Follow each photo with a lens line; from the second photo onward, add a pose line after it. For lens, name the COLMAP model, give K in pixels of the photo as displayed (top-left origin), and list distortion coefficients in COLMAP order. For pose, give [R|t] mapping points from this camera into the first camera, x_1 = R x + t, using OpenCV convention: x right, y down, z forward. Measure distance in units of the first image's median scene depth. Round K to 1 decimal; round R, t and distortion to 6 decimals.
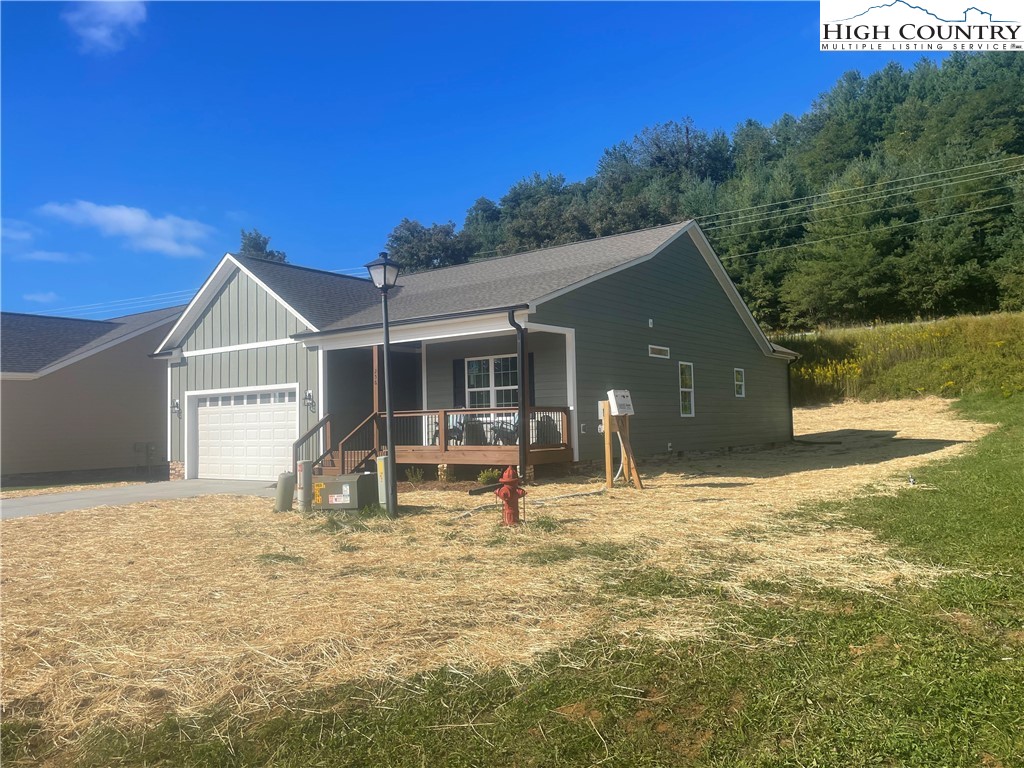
lens RADIAL K [[780.5, 0, 501.6], [0, 780.5, 386.4], [0, 0, 1]] dist [0.065986, -0.074505]
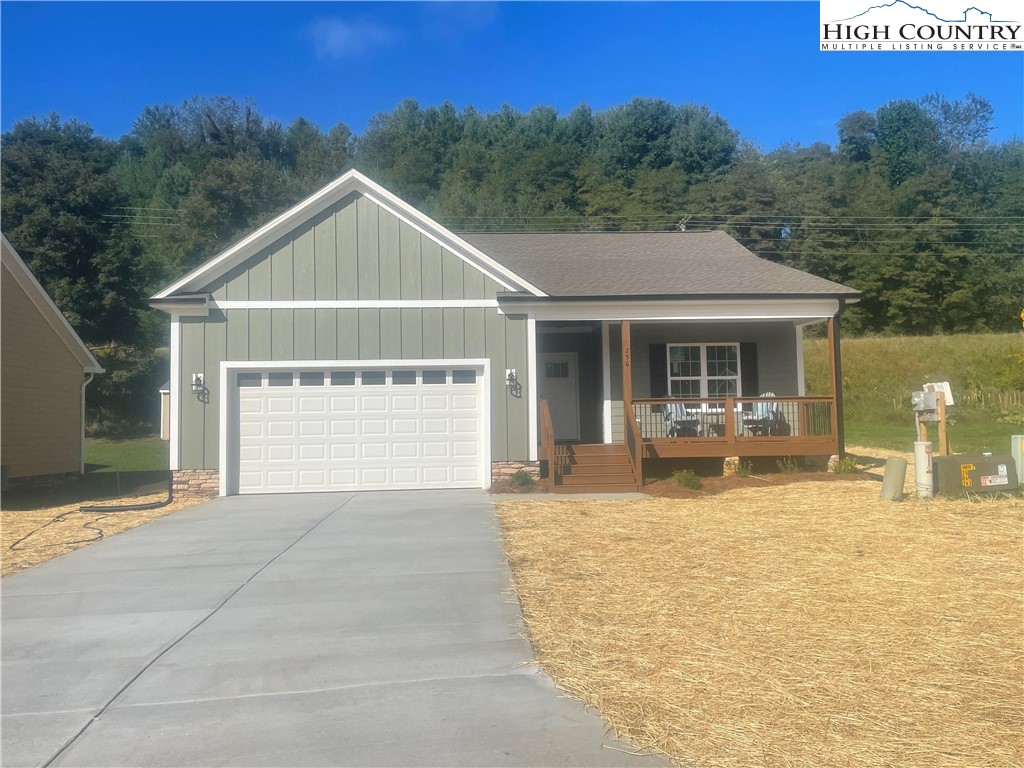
lens RADIAL K [[832.8, 0, 517.0], [0, 832.8, 388.7], [0, 0, 1]] dist [0.077716, -0.076828]
pose [[0.755232, 0.041940, 0.654115, -0.790324], [-0.030261, 0.999118, -0.029123, 0.048922], [-0.654759, 0.002201, 0.755834, 0.367755]]
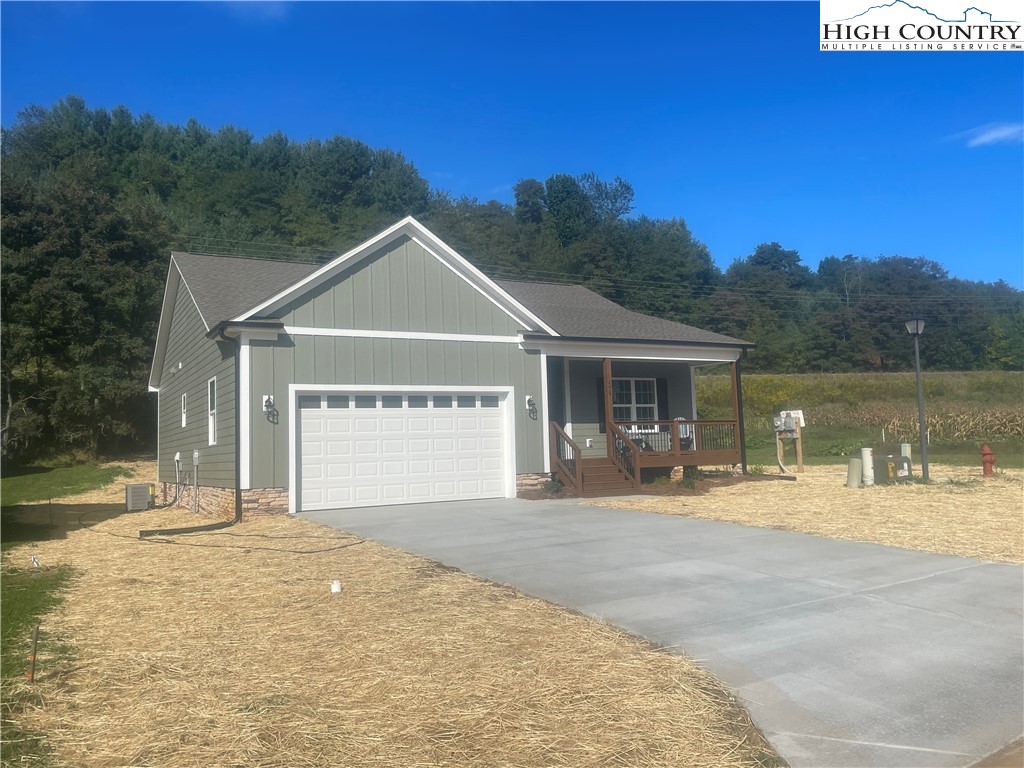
lens RADIAL K [[832.8, 0, 519.4], [0, 832.8, 386.7], [0, 0, 1]] dist [0.077716, -0.076828]
pose [[0.400713, 0.081522, 0.912570, -1.160932], [-0.017946, 0.996541, -0.081143, 0.075299], [-0.916028, 0.016139, 0.400790, 0.617966]]
